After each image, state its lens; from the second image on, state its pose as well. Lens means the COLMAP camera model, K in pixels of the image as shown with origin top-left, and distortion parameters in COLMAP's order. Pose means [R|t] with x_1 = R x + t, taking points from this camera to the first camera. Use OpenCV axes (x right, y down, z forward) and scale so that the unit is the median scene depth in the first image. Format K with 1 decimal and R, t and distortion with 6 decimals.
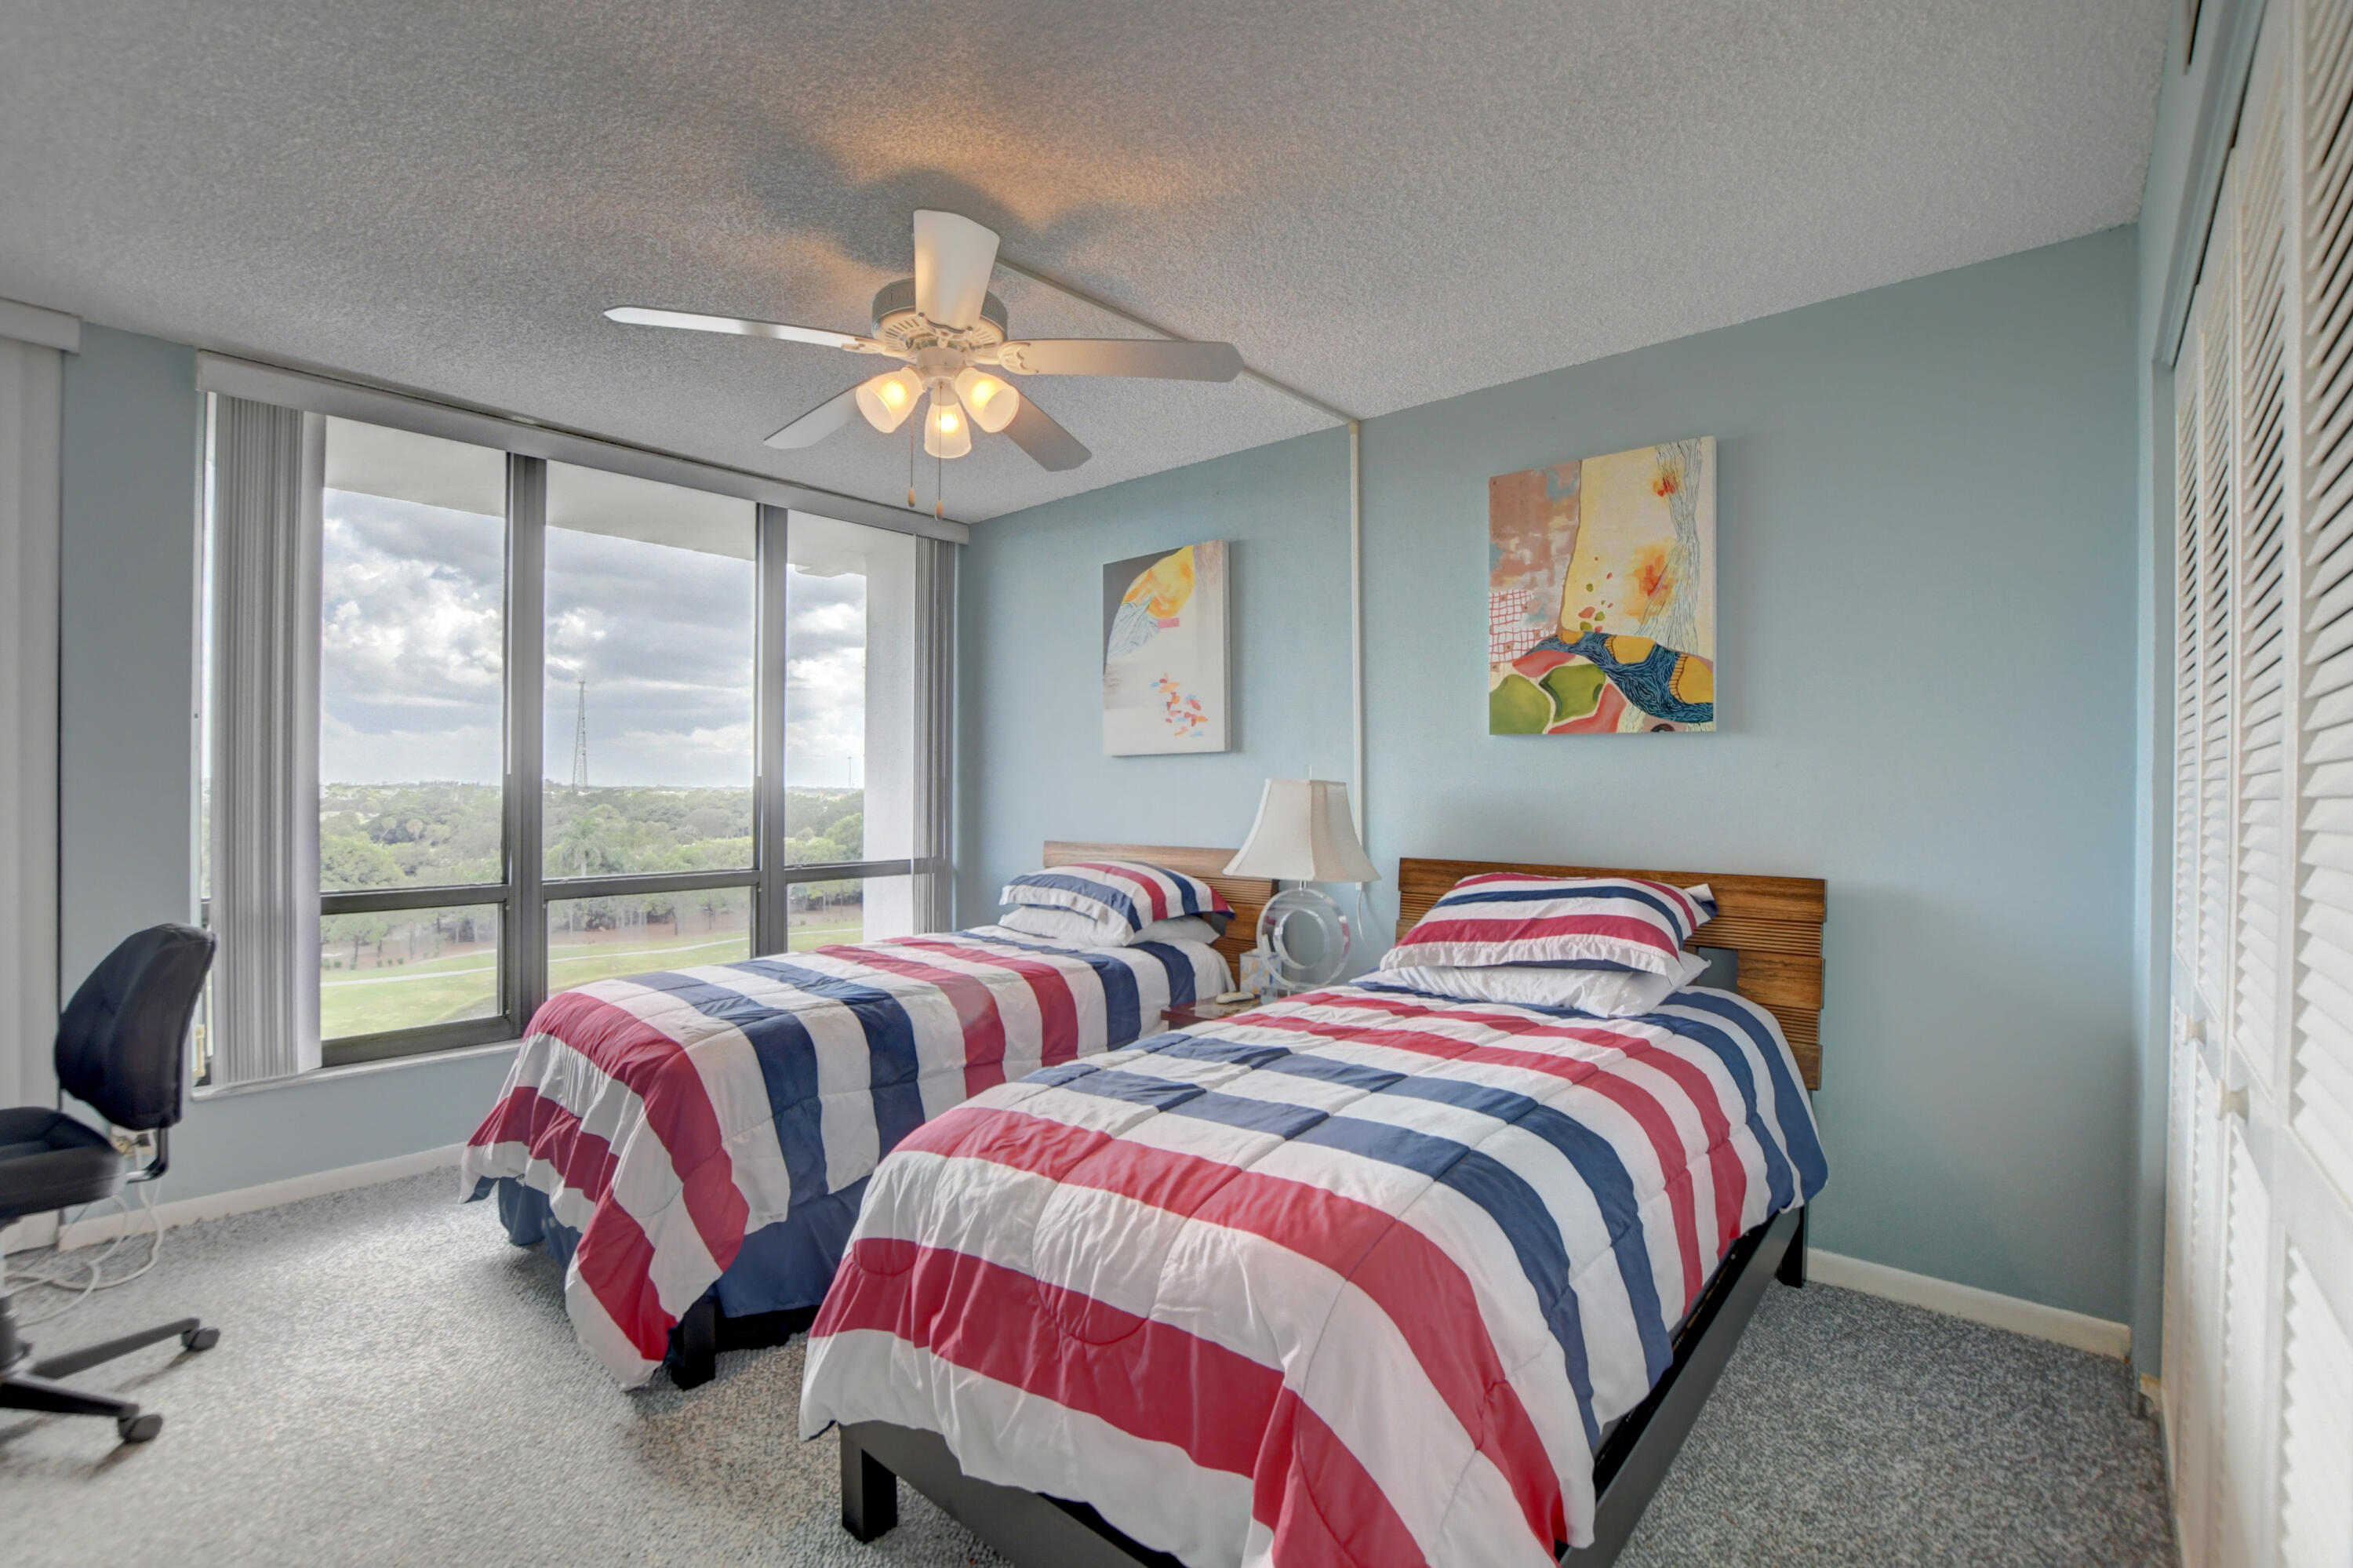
lens RADIAL K [[1041.9, 0, 1165.3], [0, 1041.9, 788.6], [0, 0, 1]] dist [-0.032267, 0.002838]
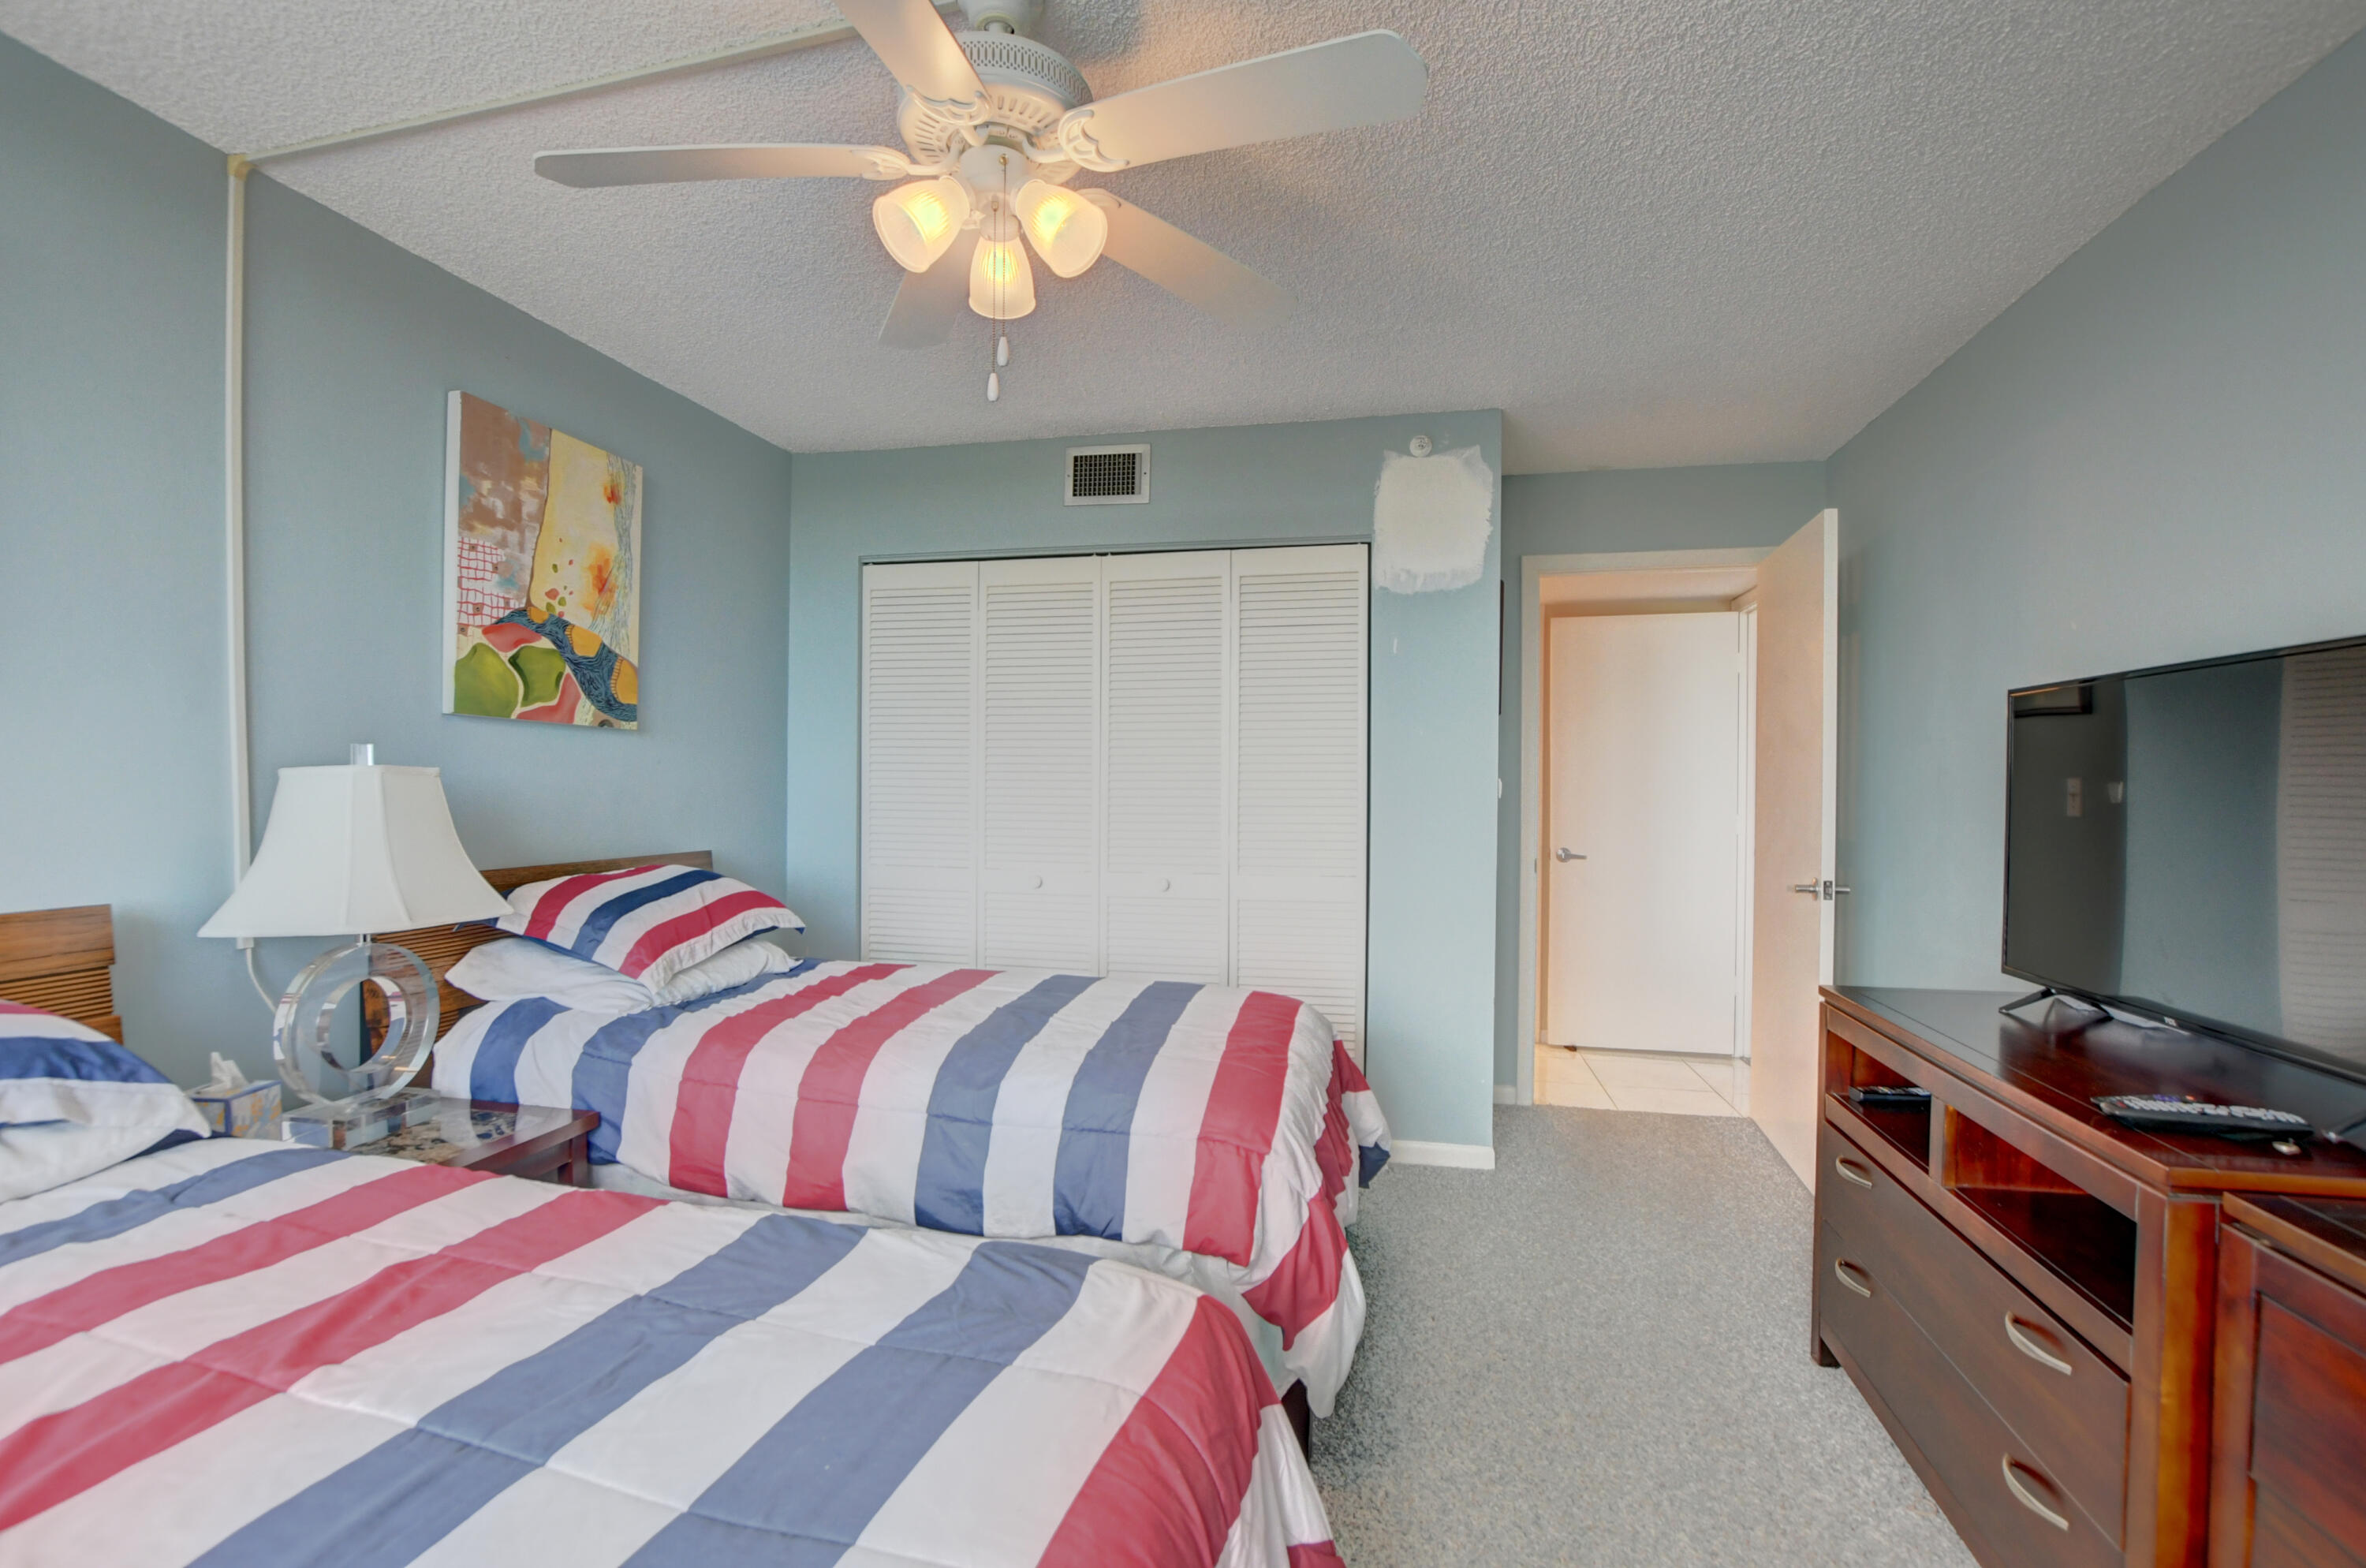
lens RADIAL K [[1047.7, 0, 1179.9], [0, 1047.7, 792.8], [0, 0, 1]] dist [-0.032267, 0.002838]
pose [[-0.485723, -0.008790, 0.874069, -0.680267], [-0.002534, 0.999959, 0.008649, 0.000744], [-0.874109, 0.001986, -0.485725, 0.945109]]
